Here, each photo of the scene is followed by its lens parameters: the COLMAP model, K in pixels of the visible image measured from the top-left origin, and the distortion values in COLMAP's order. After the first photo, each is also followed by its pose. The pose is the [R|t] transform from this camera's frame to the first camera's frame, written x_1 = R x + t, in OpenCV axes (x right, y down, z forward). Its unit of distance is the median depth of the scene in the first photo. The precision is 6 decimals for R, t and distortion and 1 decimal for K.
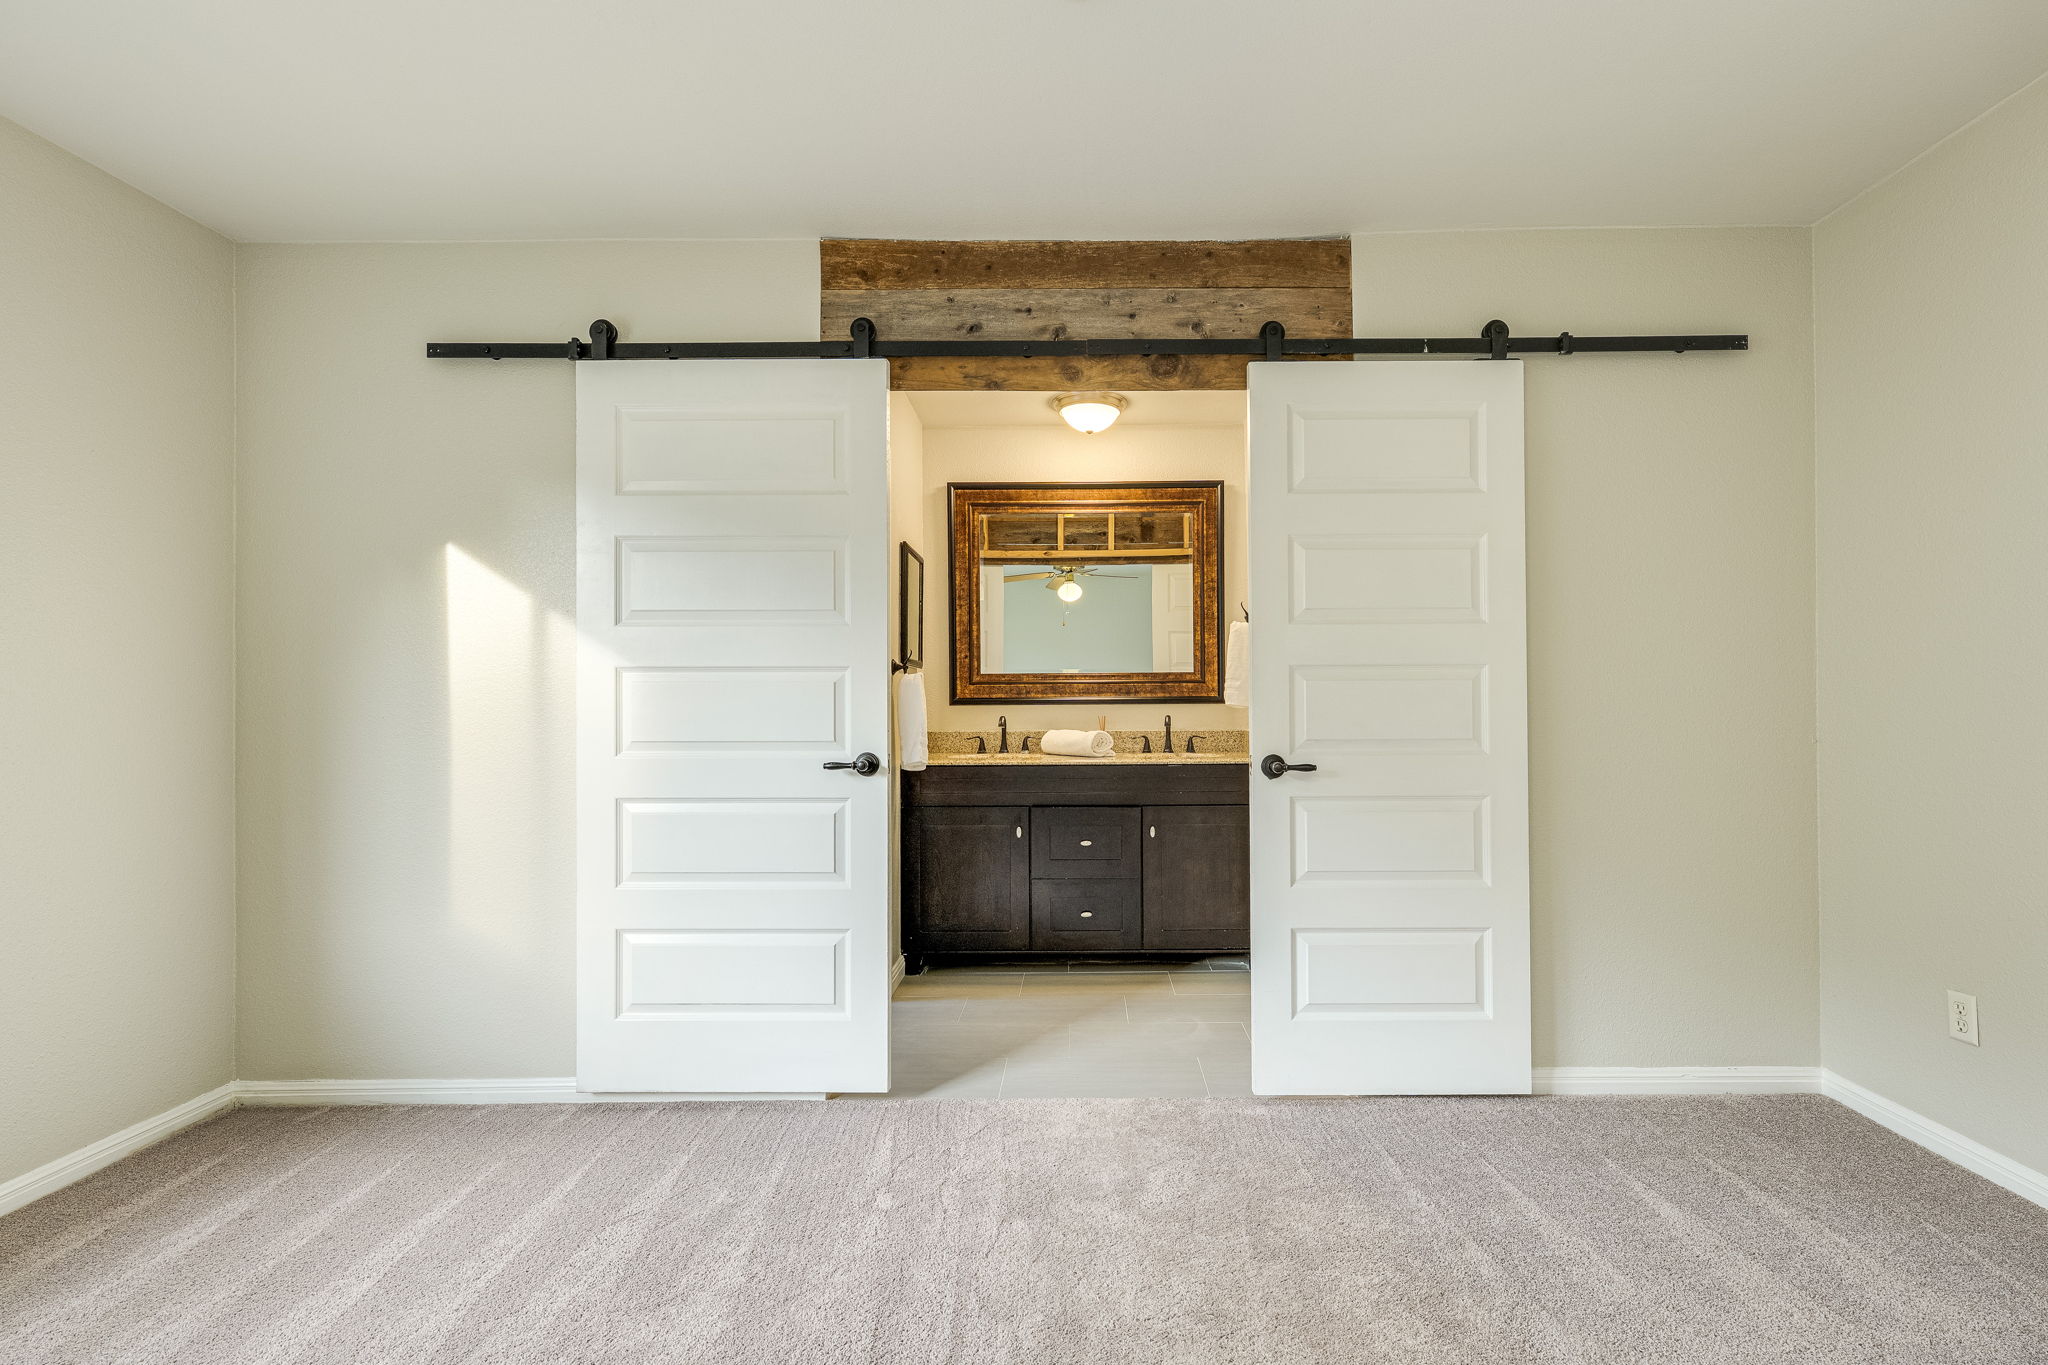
lens RADIAL K [[895.7, 0, 1096.0], [0, 895.7, 704.4], [0, 0, 1]] dist [0.000915, -0.000272]
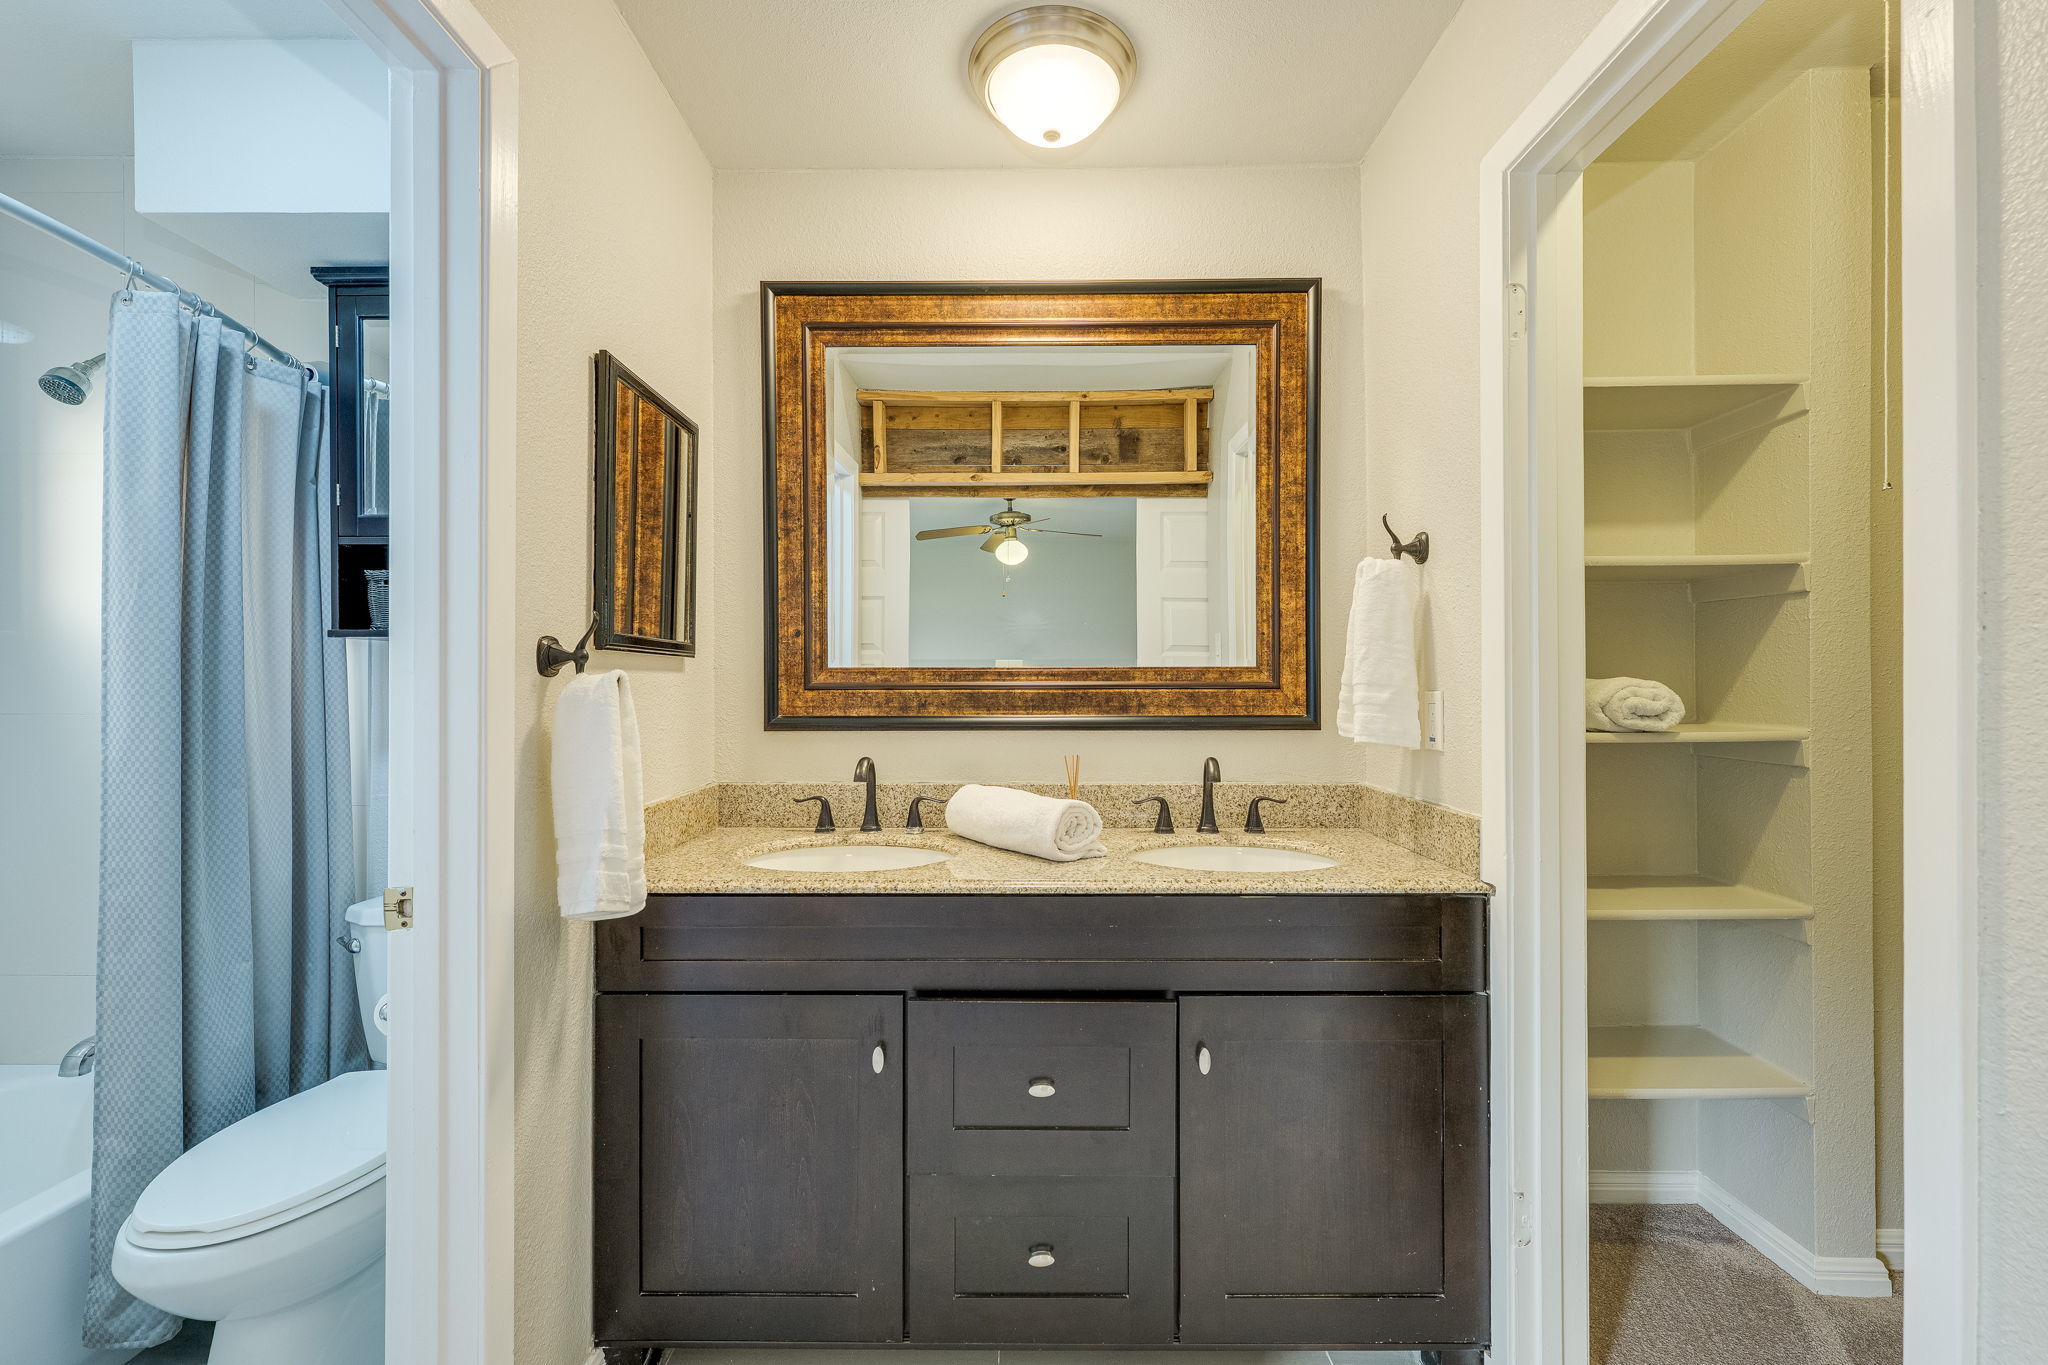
lens RADIAL K [[841.6, 0, 1030.5], [0, 841.6, 674.0], [0, 0, 1]] dist [0.000830, -0.000245]
pose [[0.999955, 0.004340, -0.008400, -0.019783], [-0.004440, 0.999919, -0.011943, -0.042288], [0.008348, 0.011980, 0.999893, 0.872994]]
